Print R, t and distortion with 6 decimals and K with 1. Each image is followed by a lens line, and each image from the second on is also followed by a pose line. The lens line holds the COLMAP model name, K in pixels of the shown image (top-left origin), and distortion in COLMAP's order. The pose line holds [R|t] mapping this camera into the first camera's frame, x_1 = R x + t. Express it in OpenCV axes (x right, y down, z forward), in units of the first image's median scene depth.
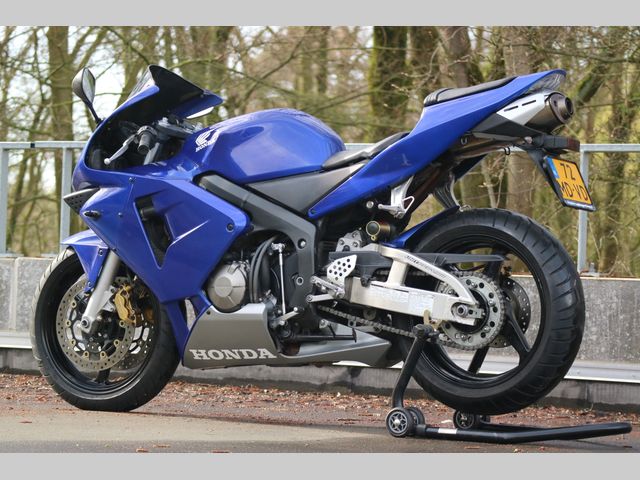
lens RADIAL K [[2405.0, 0, 318.9], [0, 2405.0, 239.9], [0, 0, 1]] dist [0.207378, 0.000000]
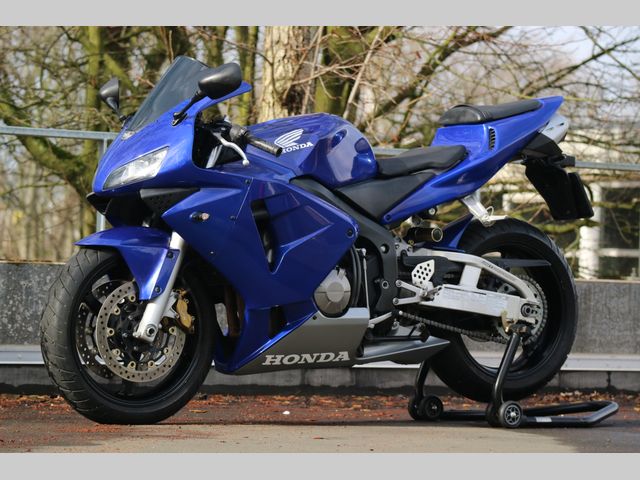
lens RADIAL K [[2831.2, 0, 321.1], [0, 2831.2, 241.5], [0, 0, 1]] dist [0.612663, 0.000000]
pose [[0.459510, -0.009291, 0.888124, -1.104651], [-0.027923, 0.999300, 0.024902, -0.031179], [-0.887733, -0.036242, 0.458929, 0.468333]]
